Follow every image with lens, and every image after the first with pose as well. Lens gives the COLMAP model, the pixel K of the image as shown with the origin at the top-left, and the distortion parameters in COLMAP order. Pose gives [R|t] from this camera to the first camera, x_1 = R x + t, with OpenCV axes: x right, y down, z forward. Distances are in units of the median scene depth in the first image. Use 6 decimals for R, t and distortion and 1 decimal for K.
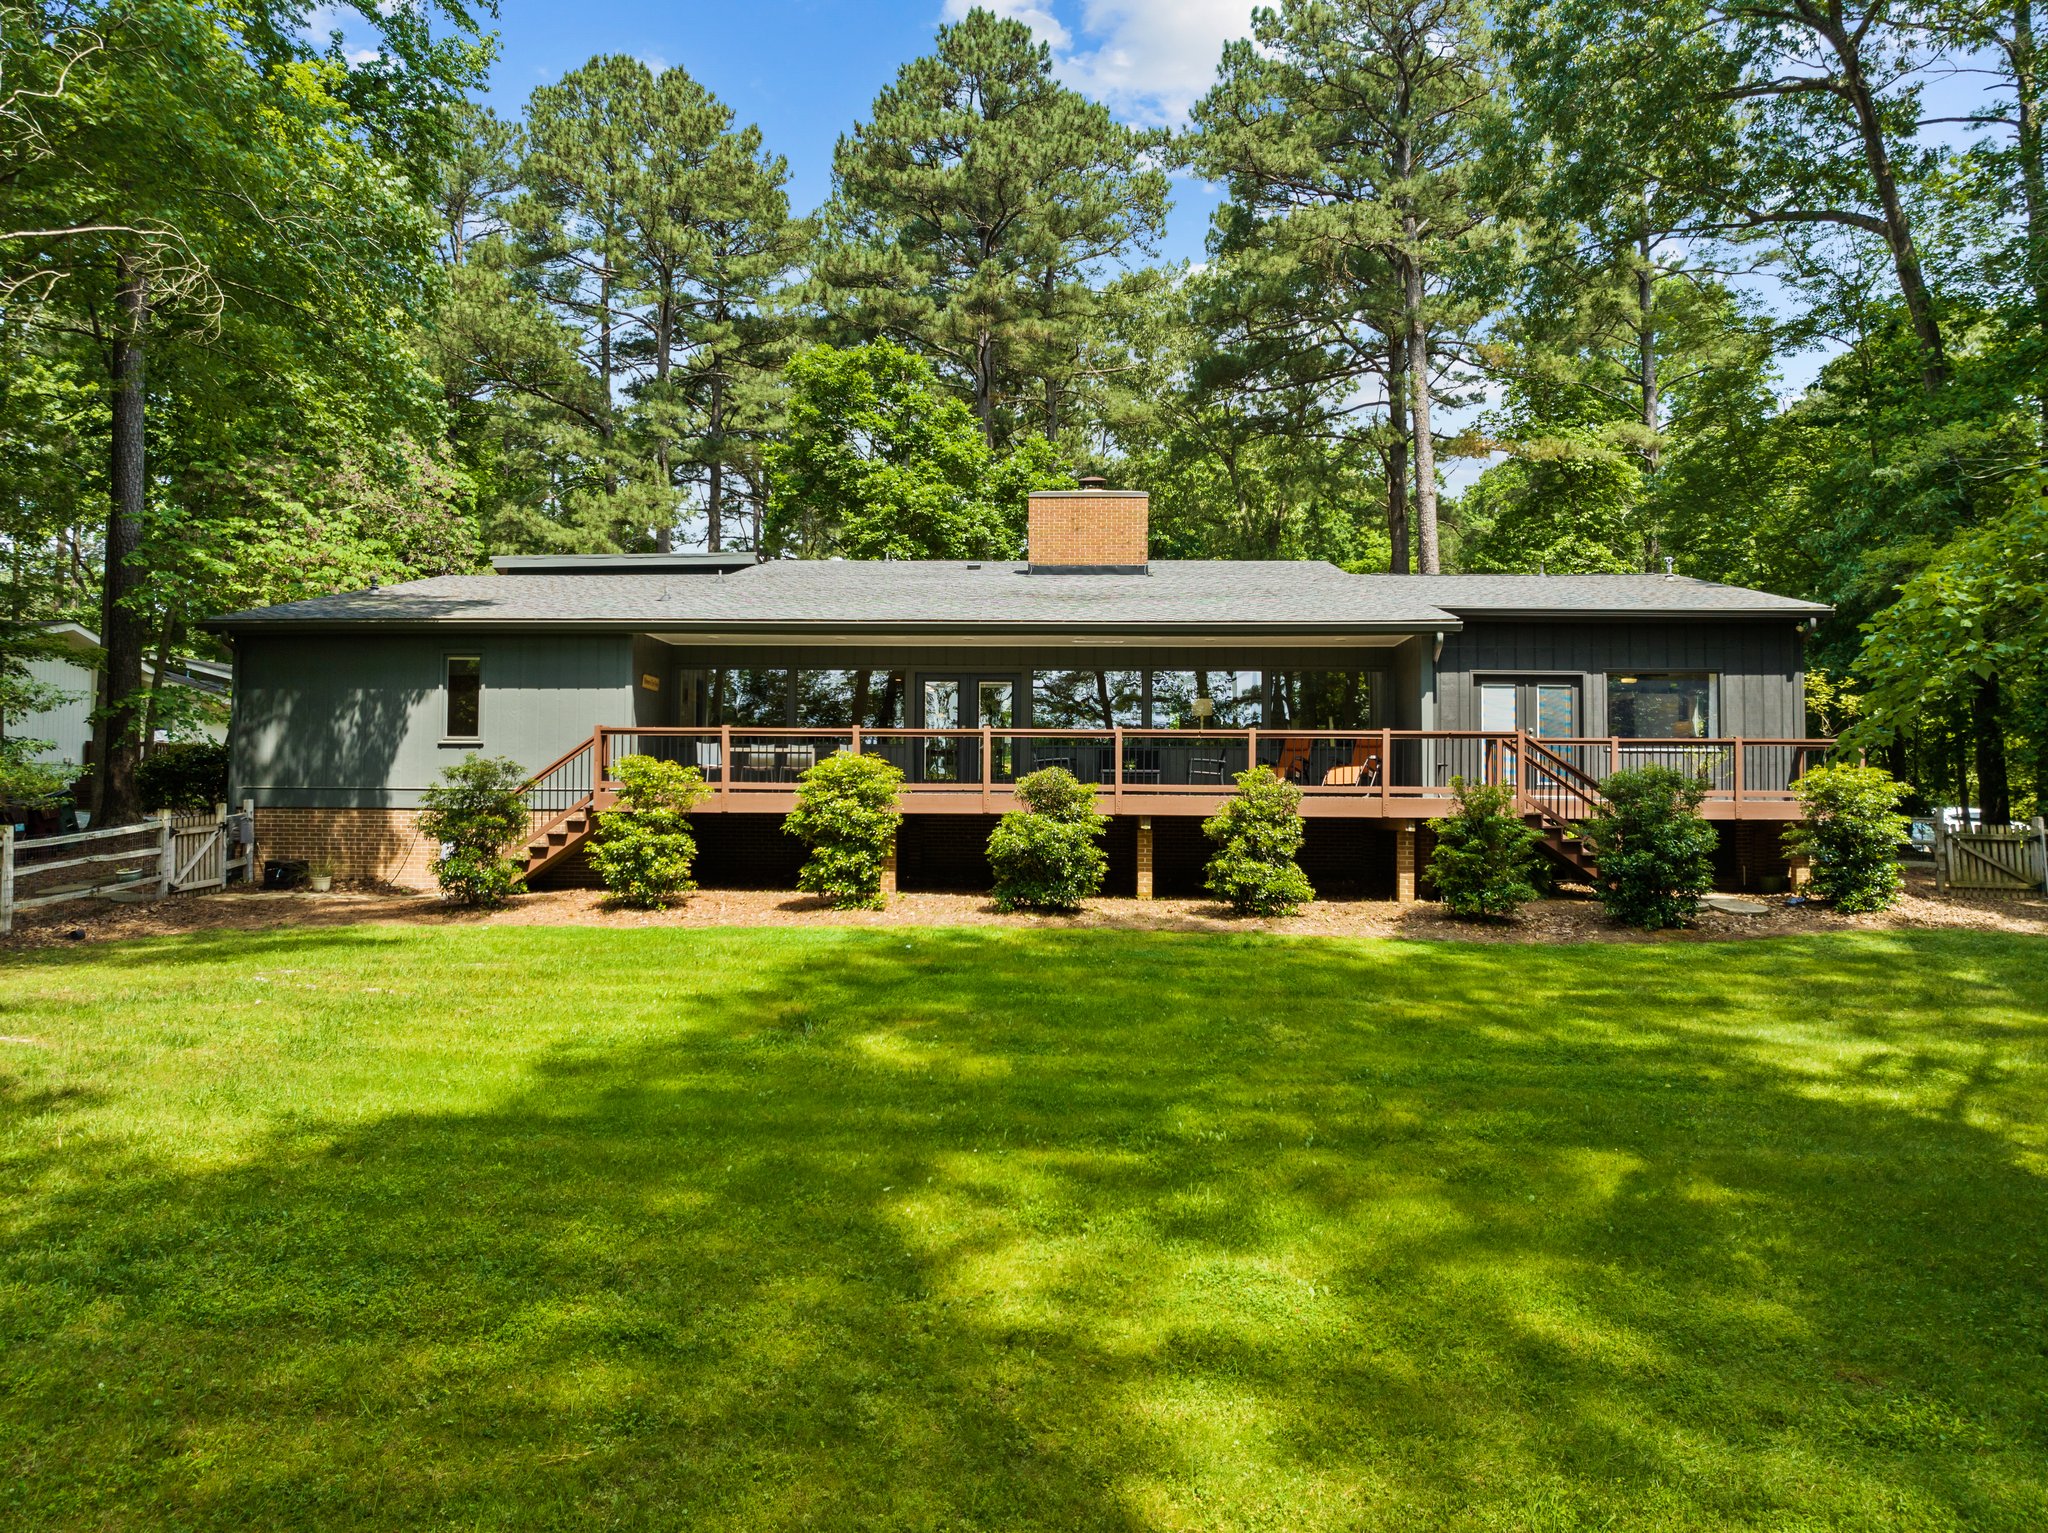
lens RADIAL K [[1411.4, 0, 1024.0], [0, 1411.4, 766.5], [0, 0, 1]] dist [-0.033217, -0.005878]
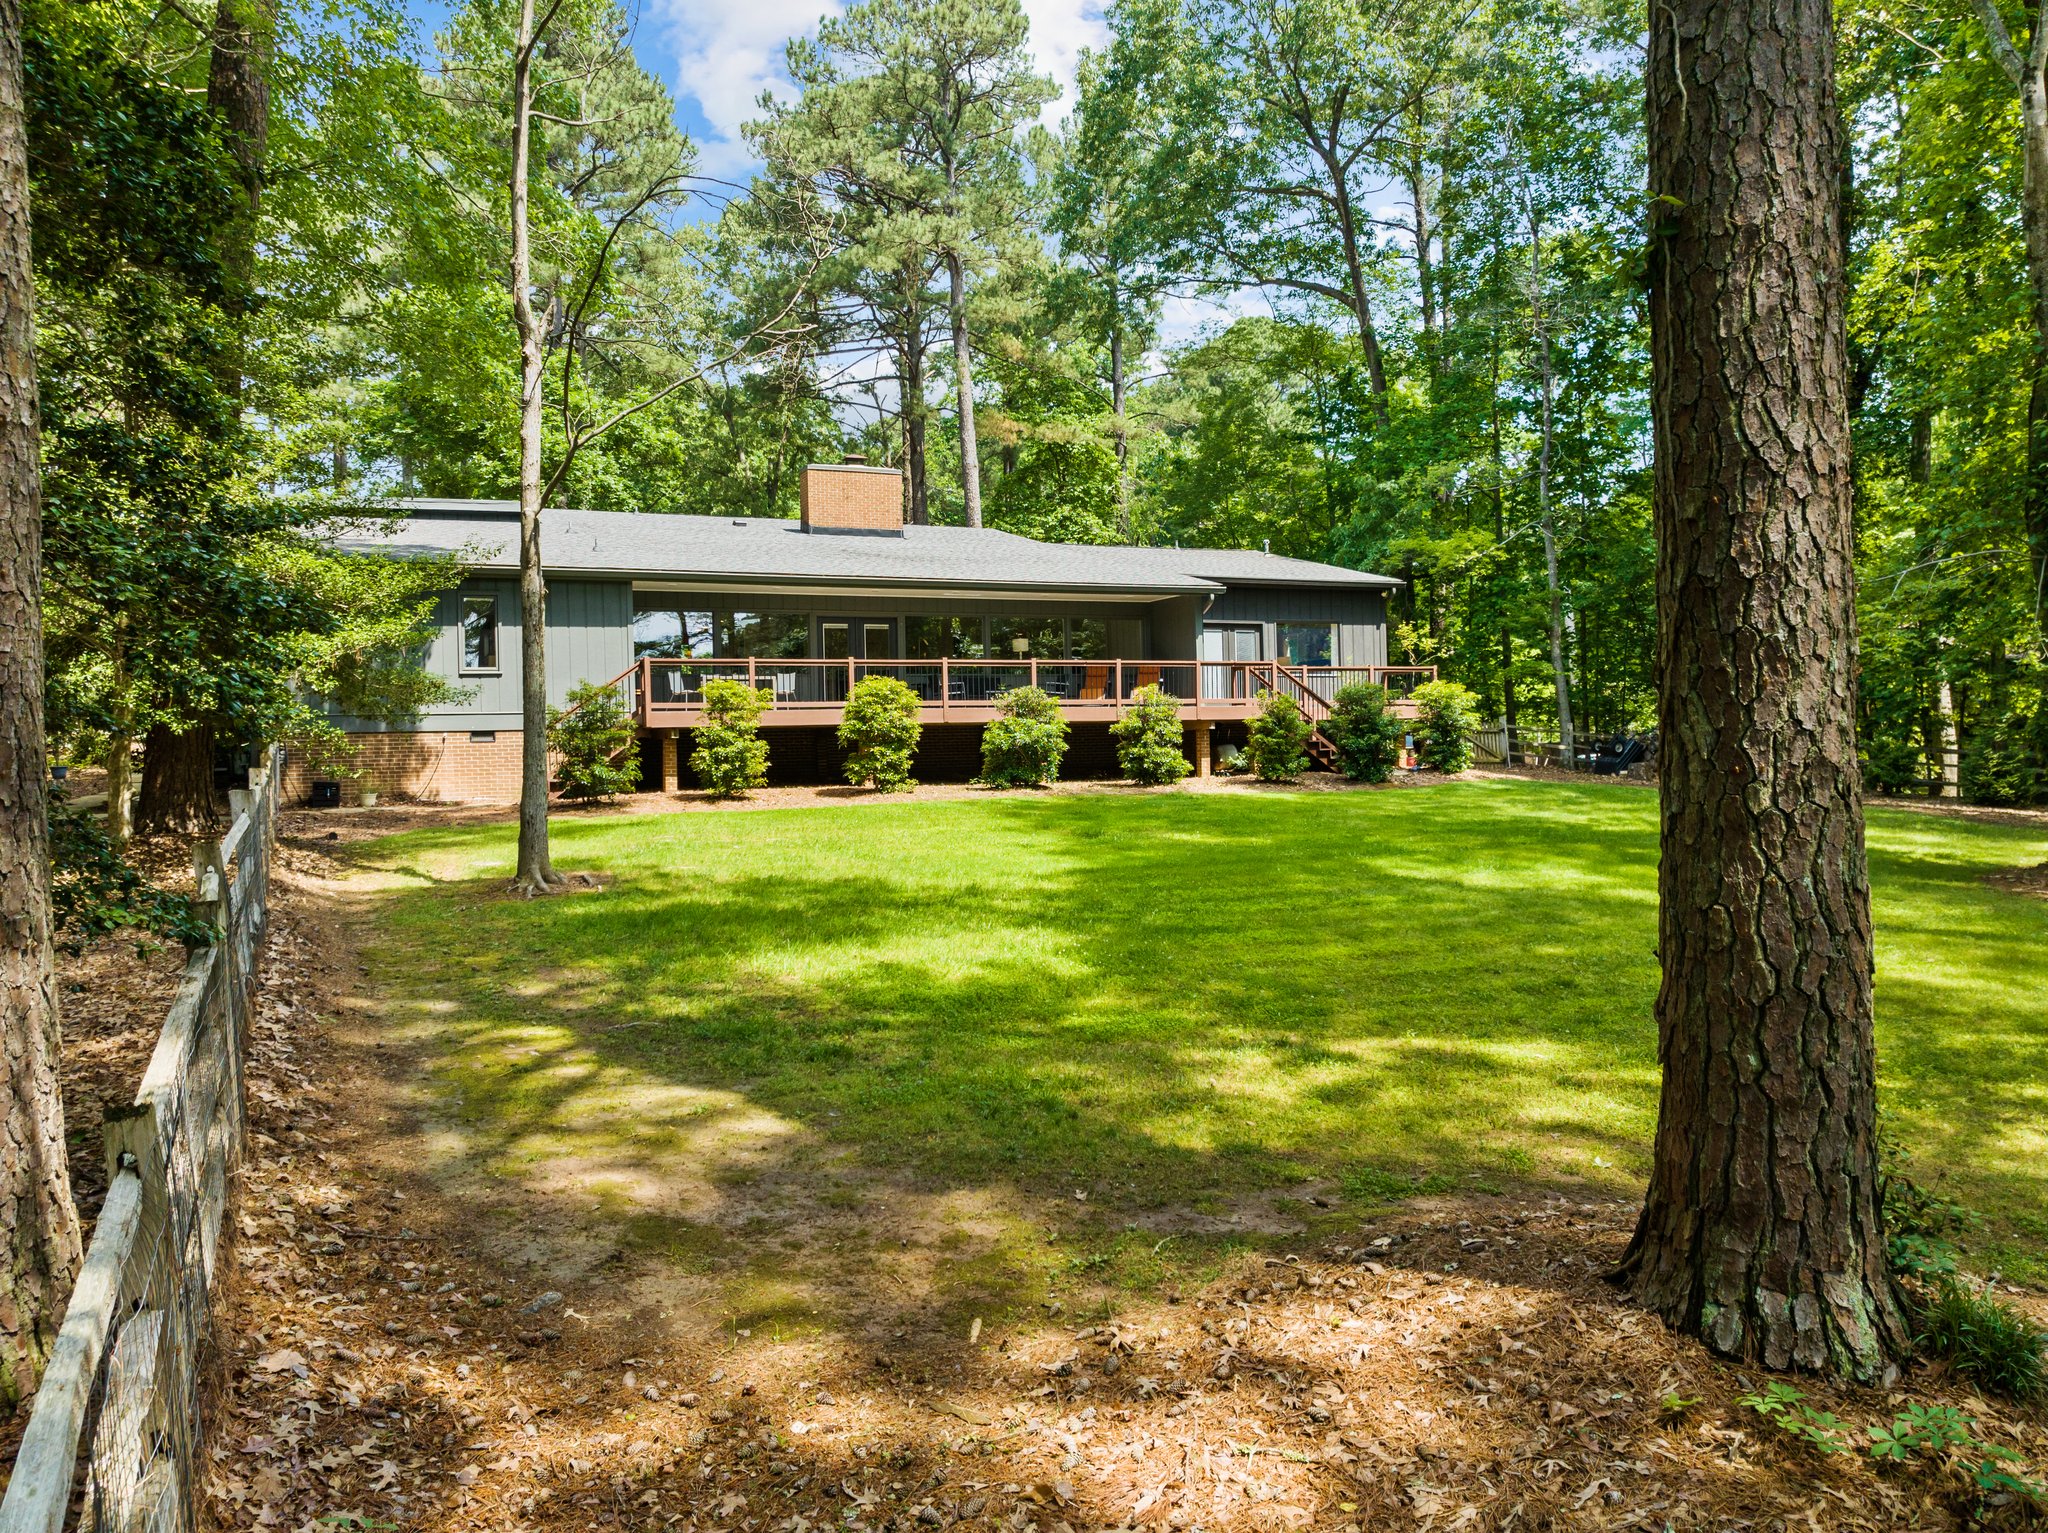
lens RADIAL K [[1411.4, 0, 1024.0], [0, 1411.4, 766.5], [0, 0, 1]] dist [-0.033217, -0.005878]
pose [[0.897618, -0.032808, 0.439552, -0.513678], [0.014289, 0.998868, 0.045375, 0.014087], [-0.440543, -0.034449, 0.897070, -0.228944]]
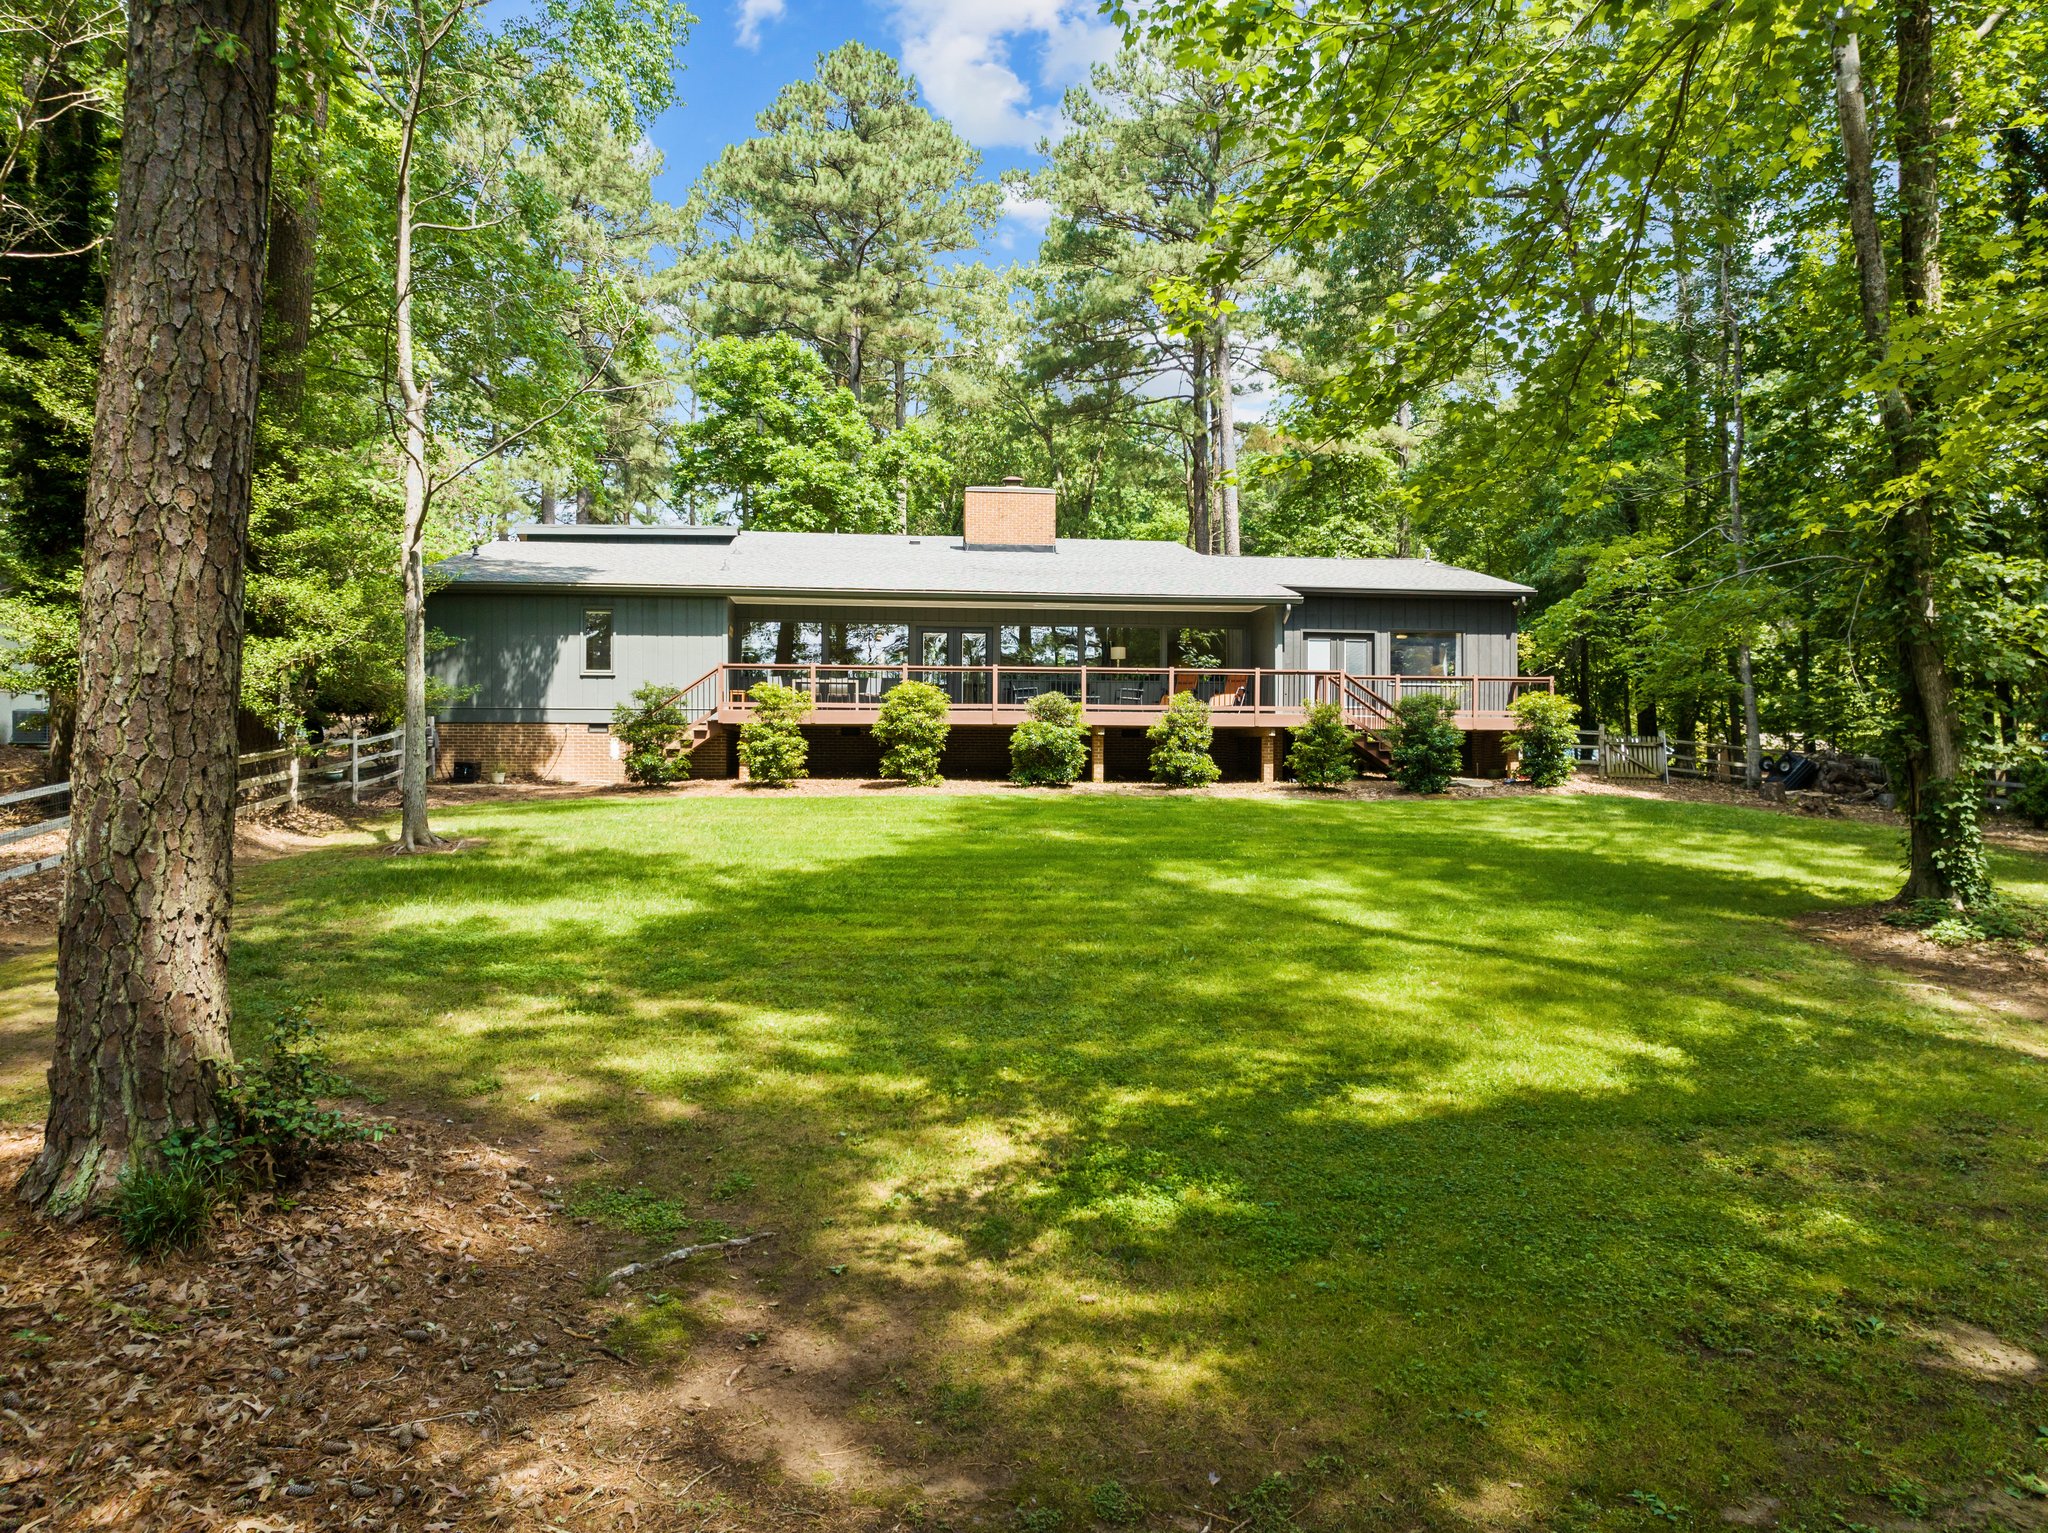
lens RADIAL K [[1370.9, 0, 1027.4], [0, 1370.9, 747.3], [0, 0, 1]] dist [-0.003380, -0.059909]
pose [[0.986384, -0.002616, 0.164435, -0.211016], [-0.001792, 0.999643, 0.026655, 0.017757], [-0.164446, -0.026587, 0.986028, -0.382719]]
